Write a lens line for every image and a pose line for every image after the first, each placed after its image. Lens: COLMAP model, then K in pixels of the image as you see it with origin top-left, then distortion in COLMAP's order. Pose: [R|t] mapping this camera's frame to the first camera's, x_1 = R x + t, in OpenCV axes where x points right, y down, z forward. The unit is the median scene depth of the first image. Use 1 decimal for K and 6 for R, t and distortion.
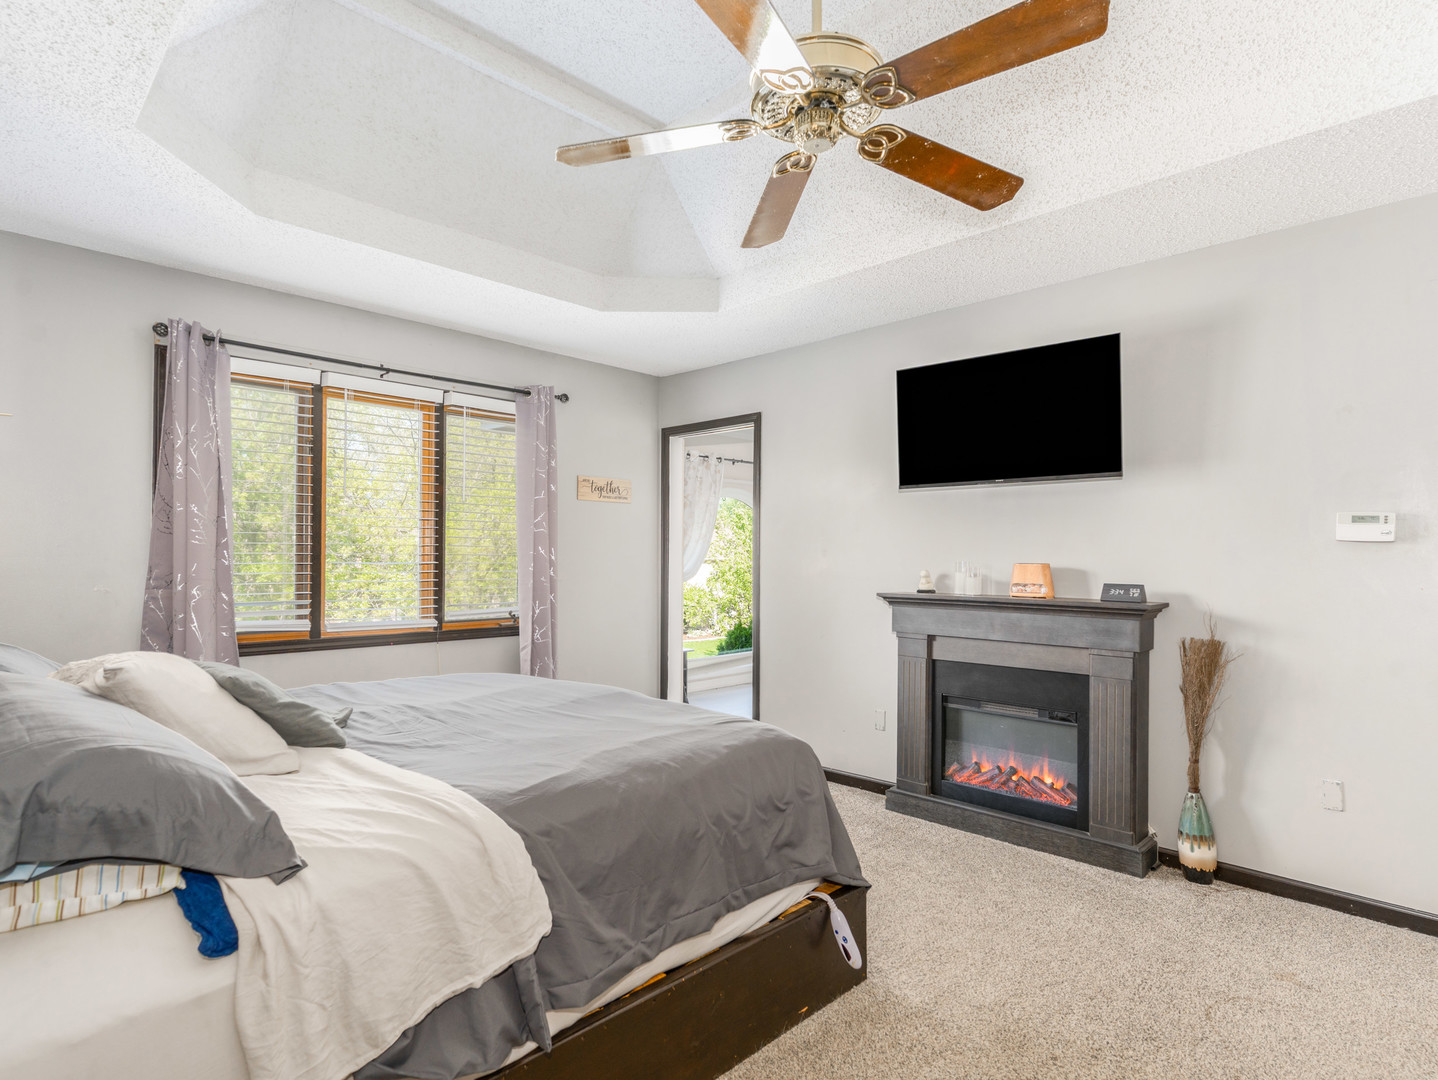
lens RADIAL K [[787.6, 0, 711.8], [0, 787.6, 542.8], [0, 0, 1]] dist [0.030308, 0.000381]
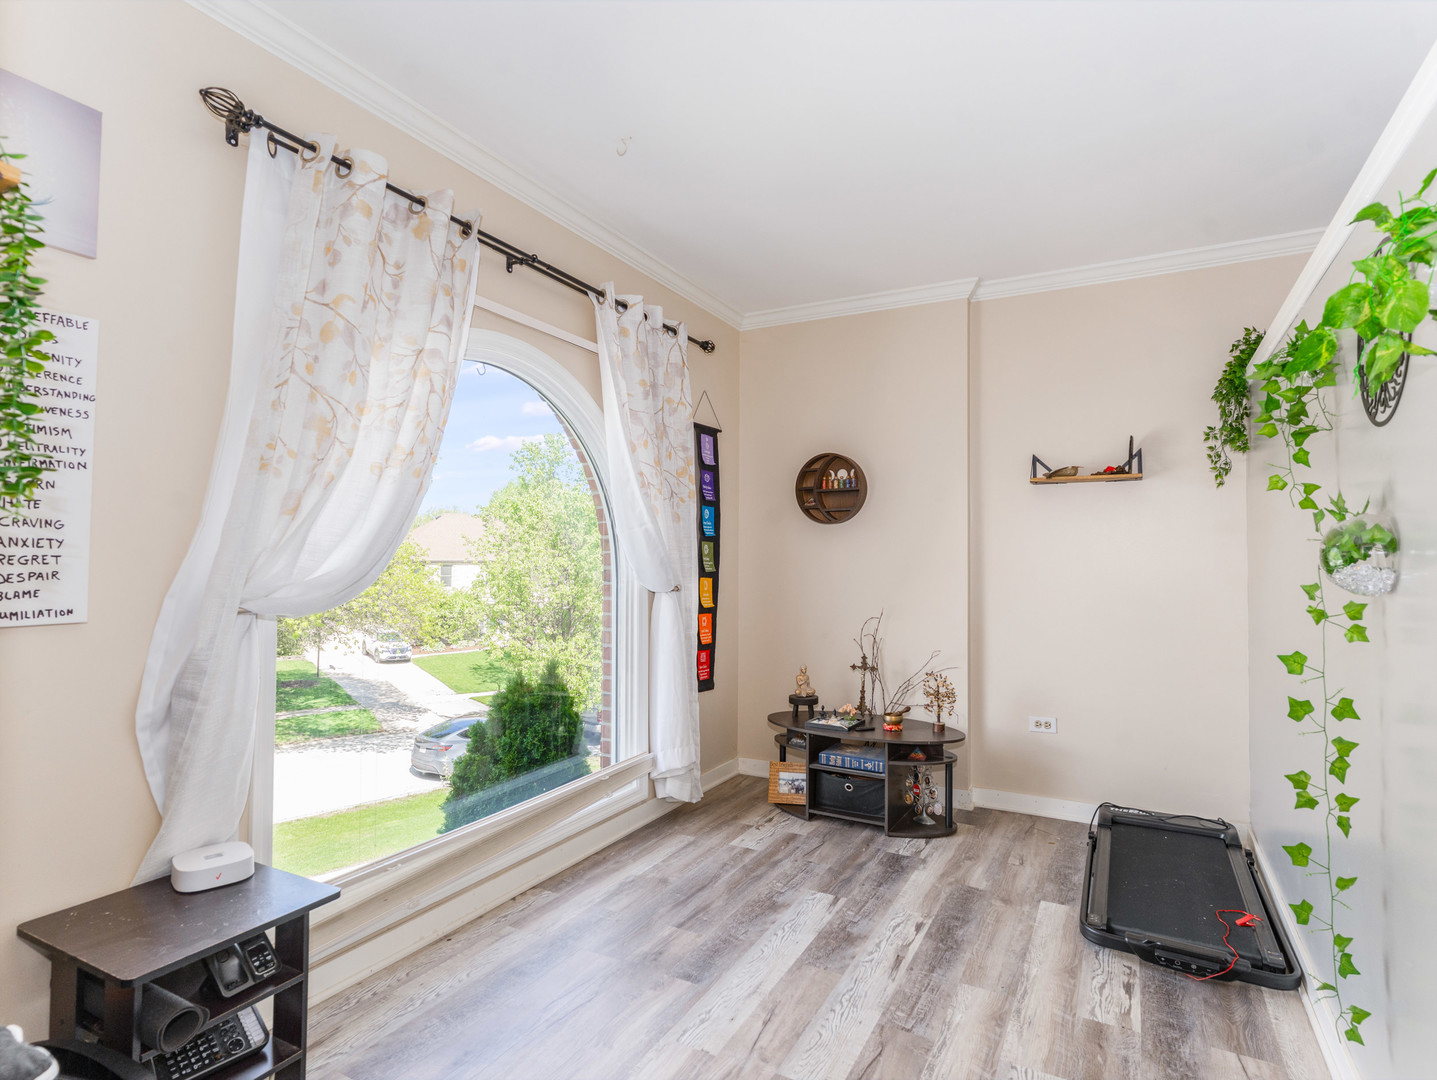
lens RADIAL K [[787.1, 0, 718.8], [0, 787.1, 538.3], [0, 0, 1]] dist [0.030308, 0.000381]
pose [[0.958879, 0.008473, 0.283688, 0.024646], [-0.007666, 0.999963, -0.003953, 0.031346], [-0.283711, 0.001616, 0.958908, 0.863739]]
